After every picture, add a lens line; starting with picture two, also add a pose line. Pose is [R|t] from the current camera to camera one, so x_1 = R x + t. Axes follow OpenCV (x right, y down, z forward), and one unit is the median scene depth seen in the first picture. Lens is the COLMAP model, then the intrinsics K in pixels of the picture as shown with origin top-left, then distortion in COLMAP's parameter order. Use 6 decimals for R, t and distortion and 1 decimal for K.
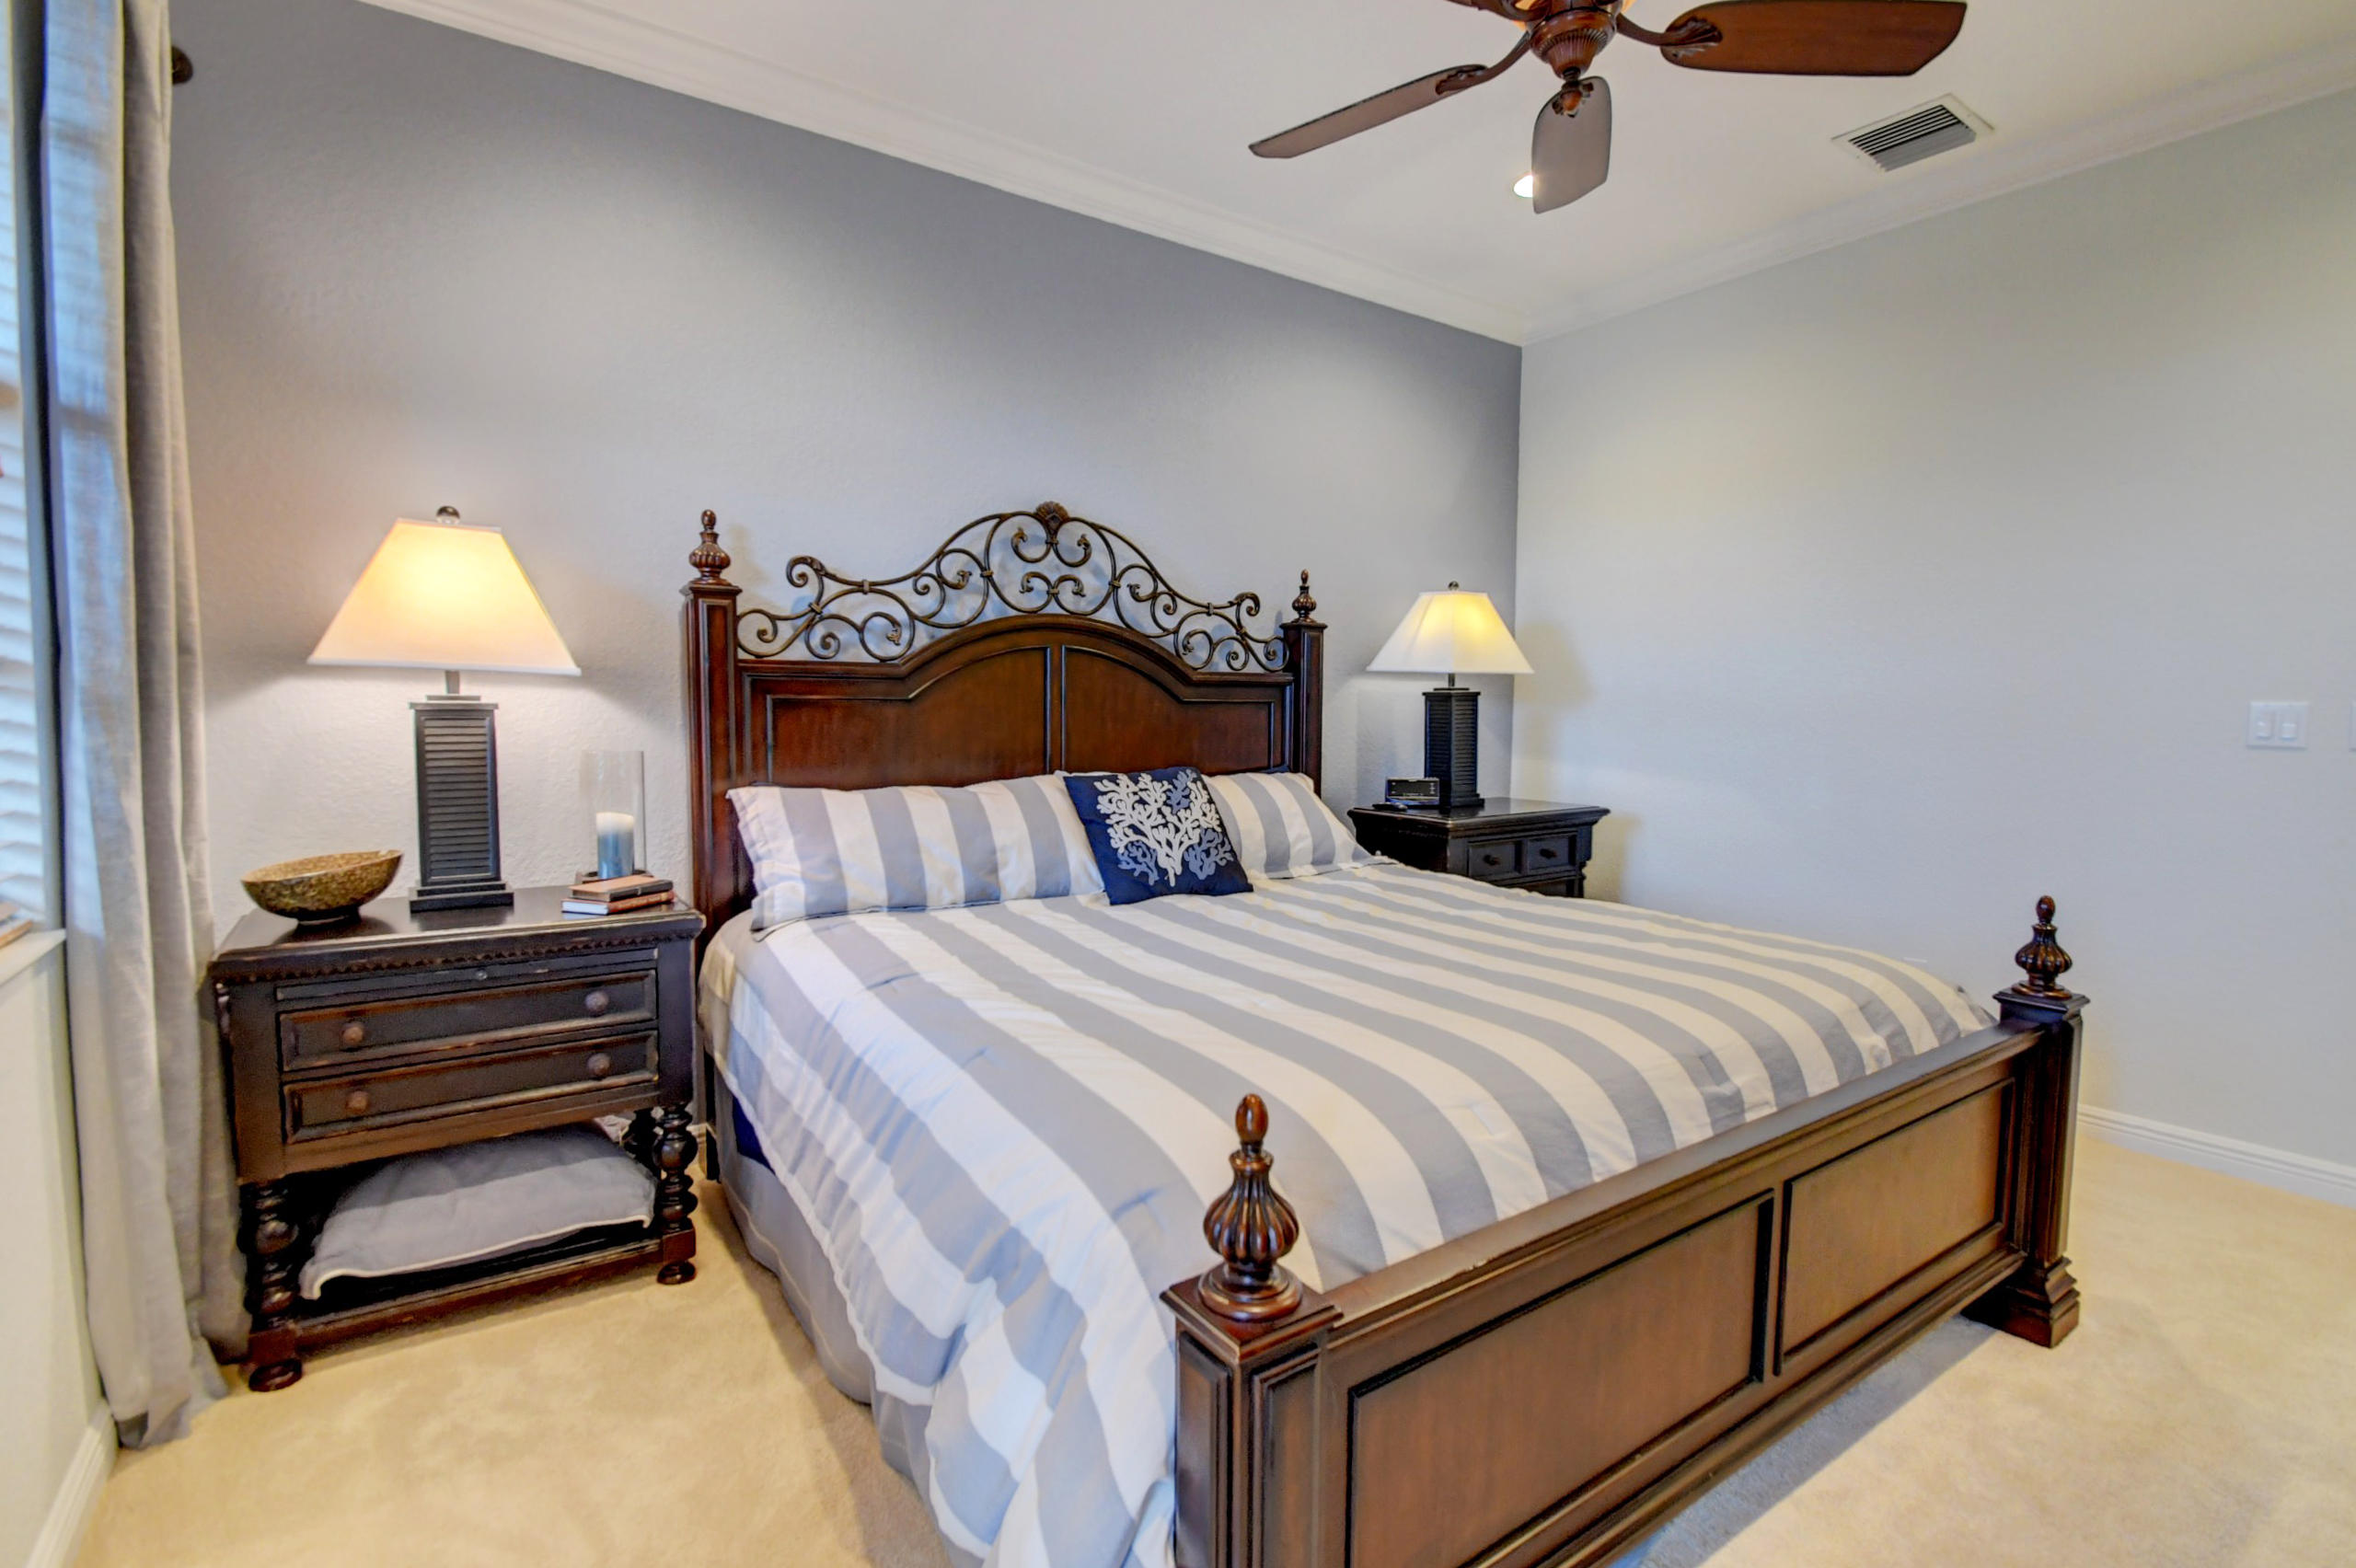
lens RADIAL K [[1129.4, 0, 1178.0], [0, 1129.4, 784.0], [0, 0, 1]] dist [-0.000522, -0.011944]
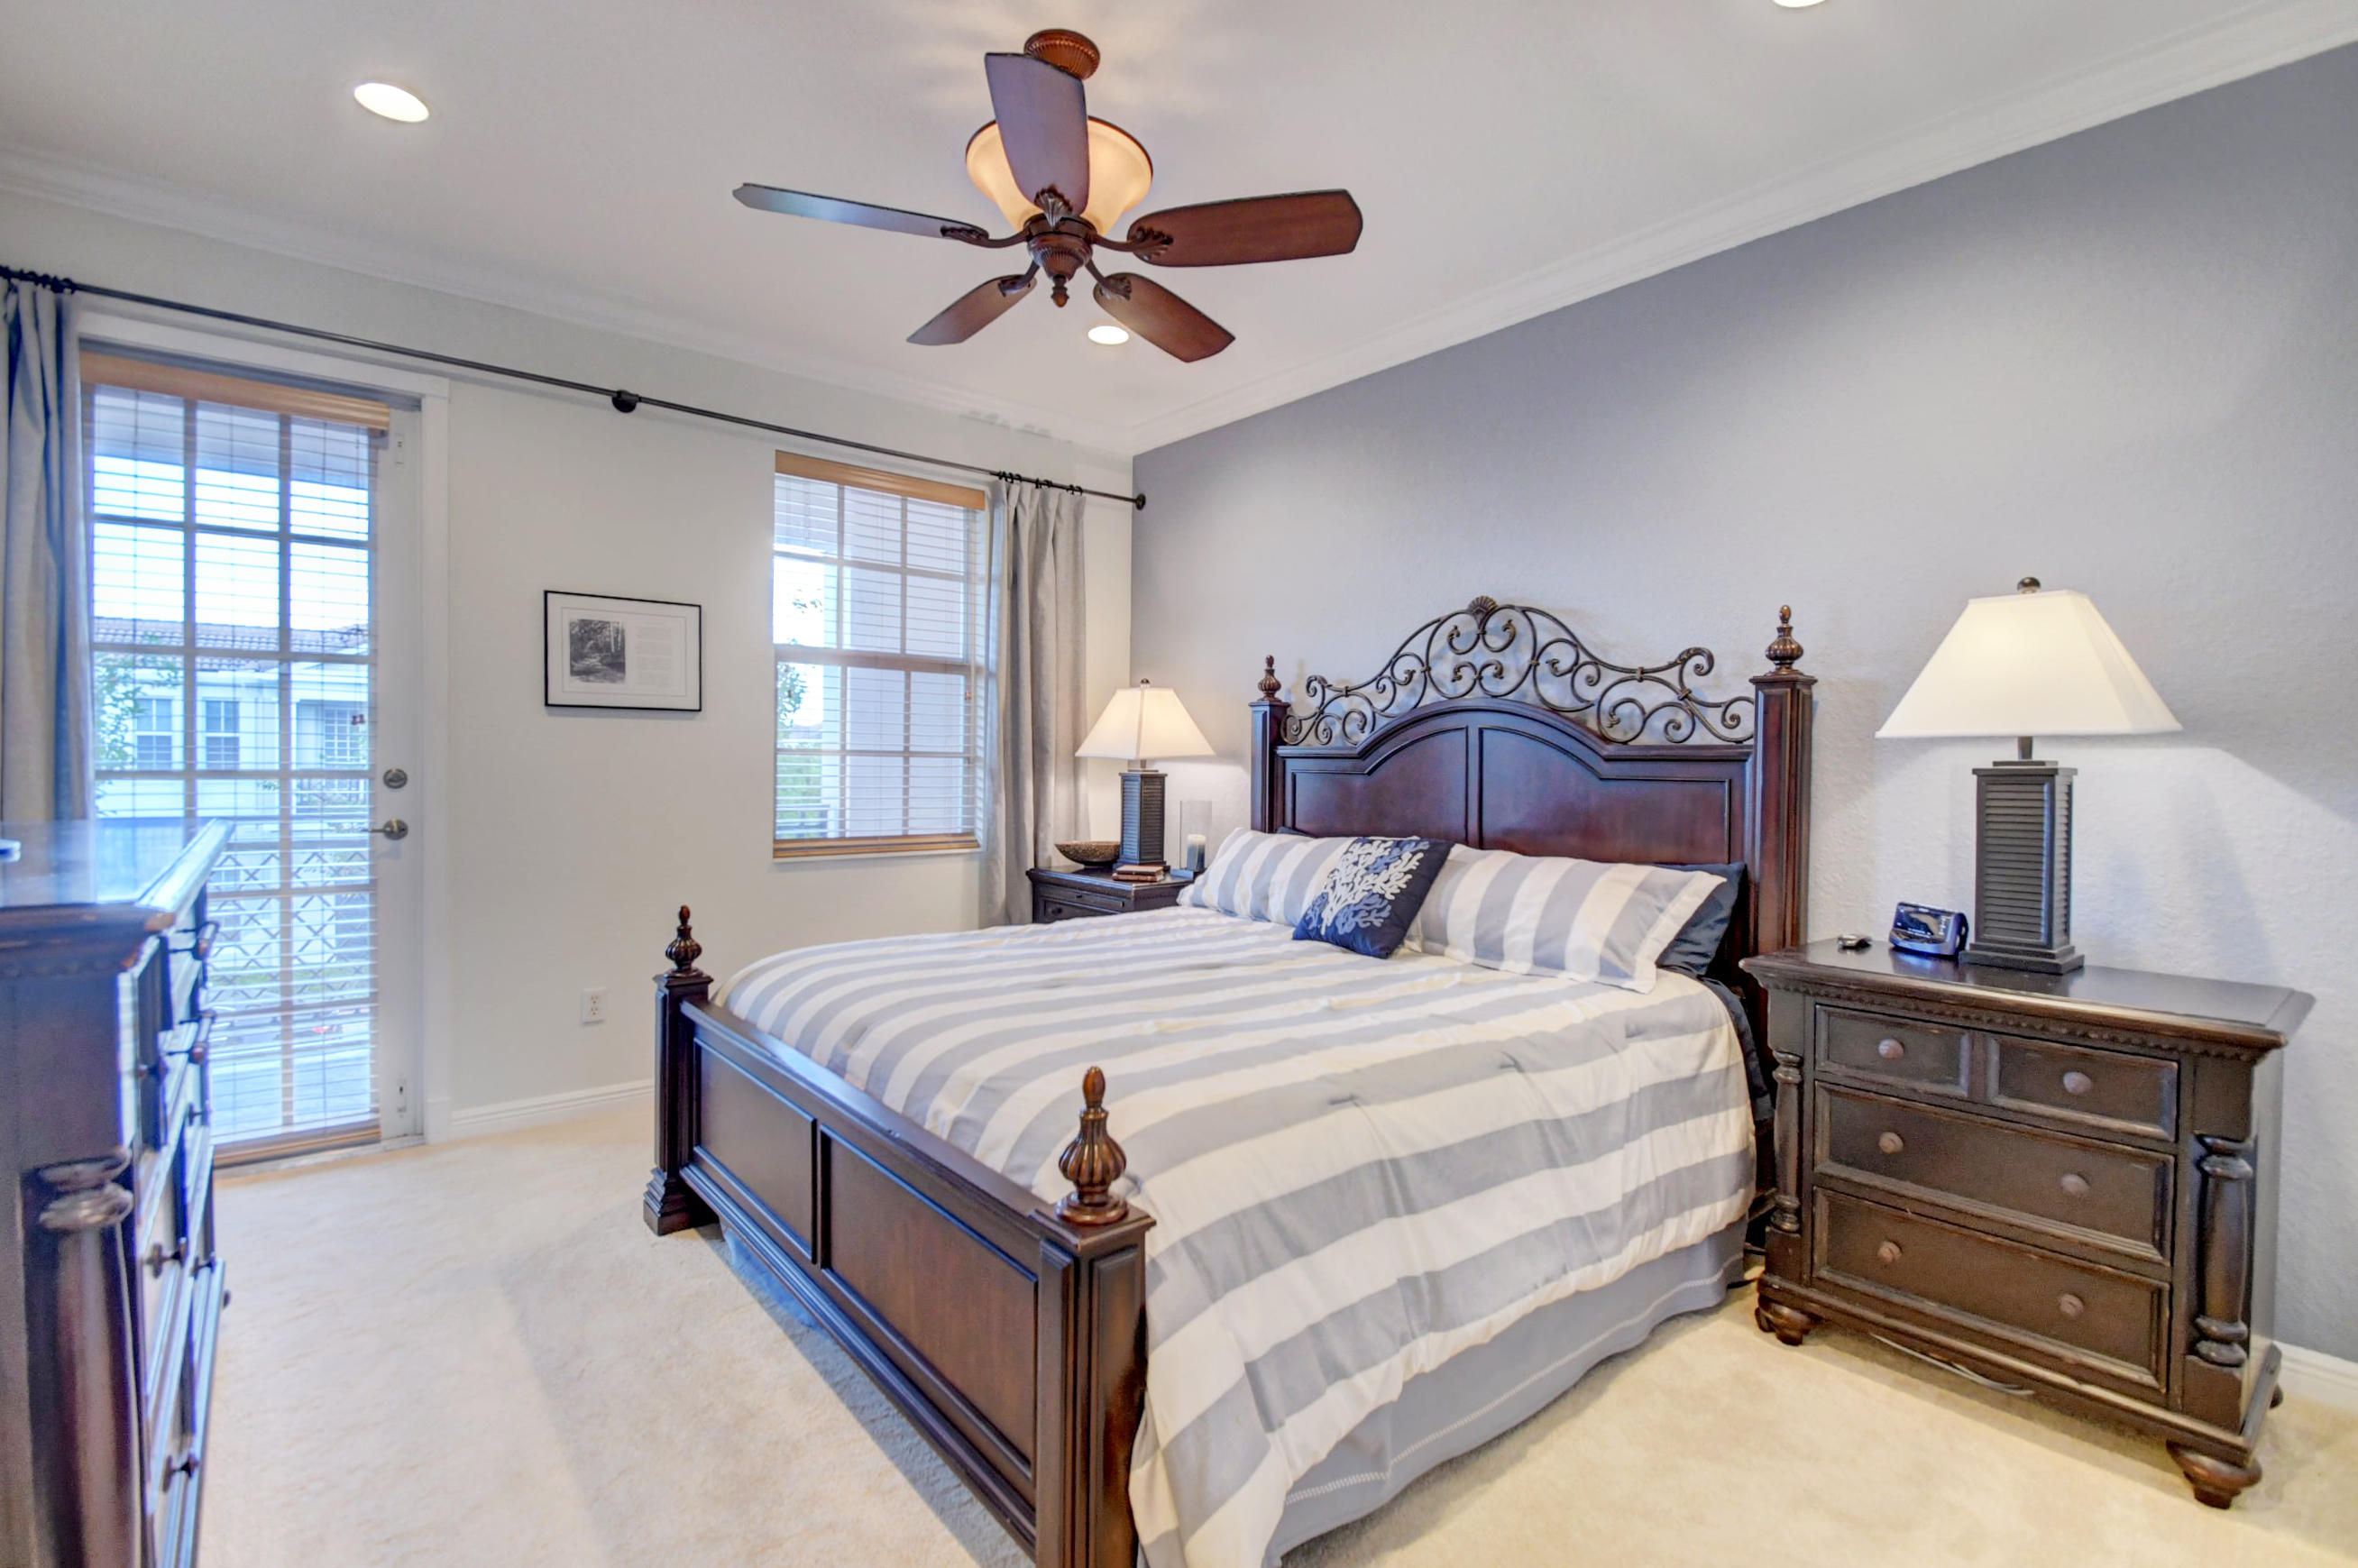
lens RADIAL K [[1080.2, 0, 1192.9], [0, 1080.2, 781.4], [0, 0, 1]] dist [0.017199, -0.021290]
pose [[0.081313, 0.017486, -0.996535, 0.904289], [-0.073152, 0.997254, 0.011530, -0.058659], [0.994000, 0.071961, 0.082369, 0.625778]]
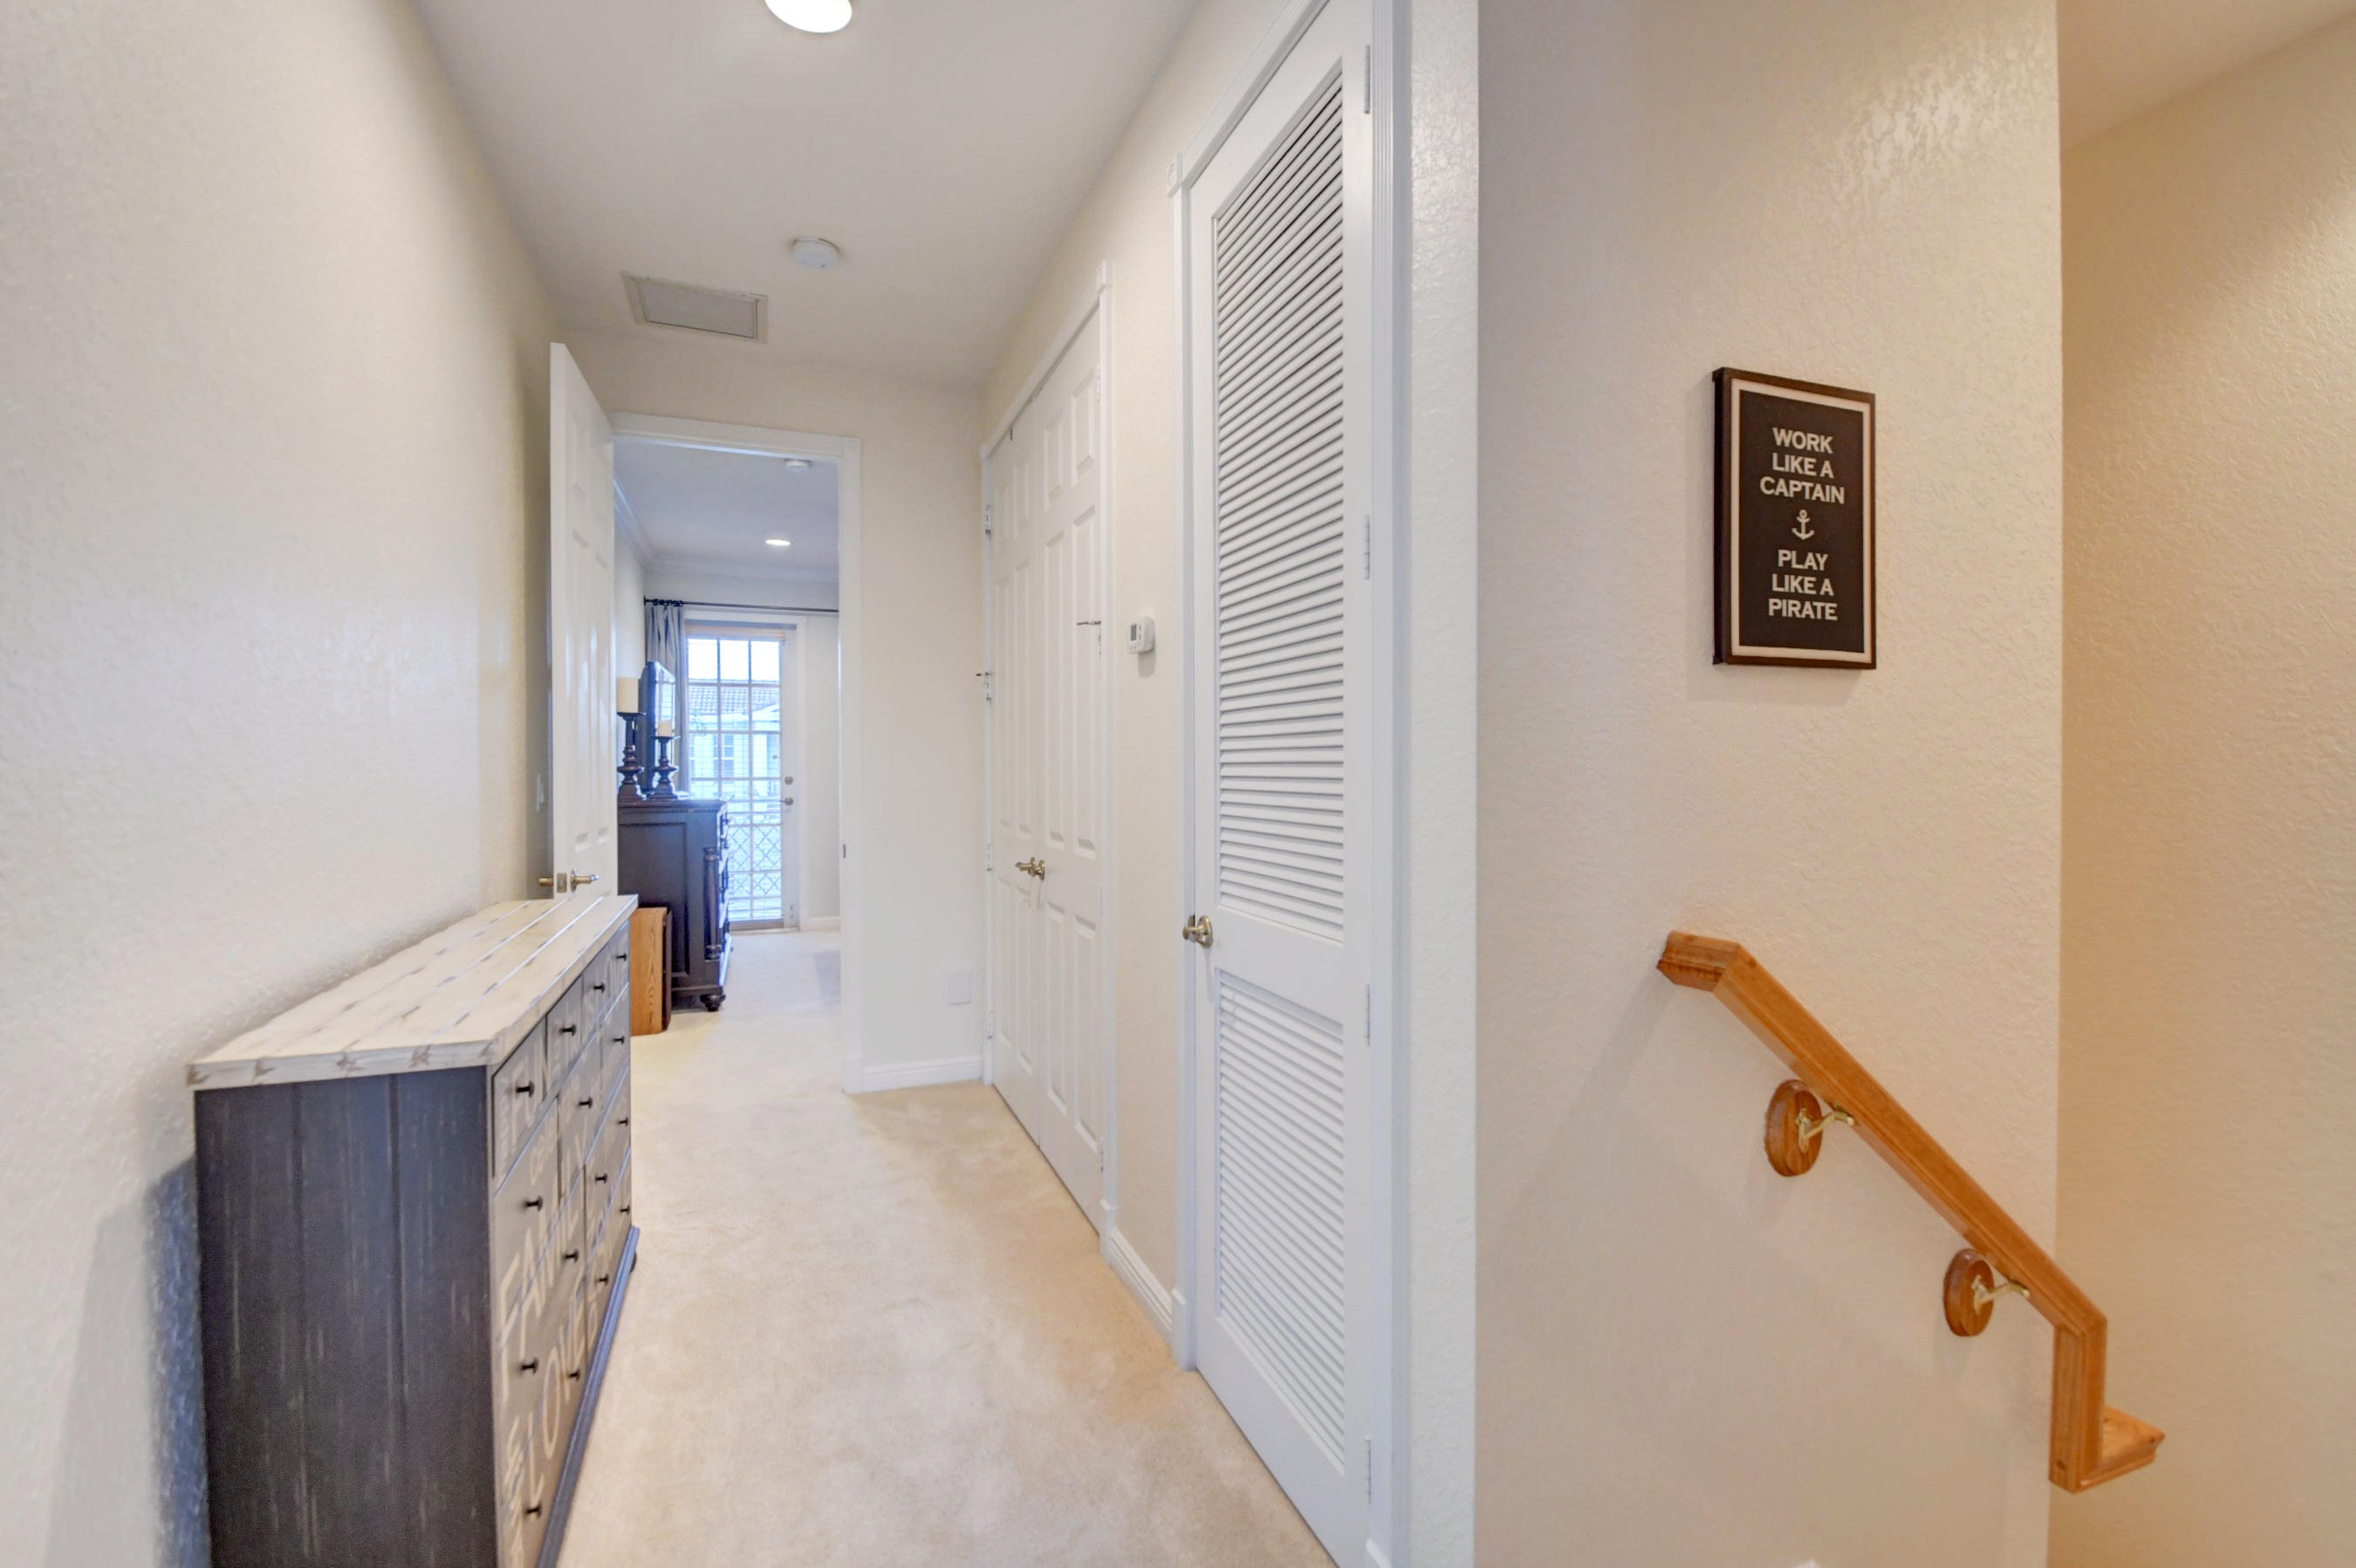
lens RADIAL K [[1079.3, 0, 1191.9], [0, 1079.3, 781.4], [0, 0, 1]] dist [0.017199, -0.021290]
pose [[-0.240293, 0.013789, -0.970603, 1.626438], [-0.062111, 0.997632, 0.029550, -0.100594], [0.968711, 0.067386, -0.238867, 1.162295]]
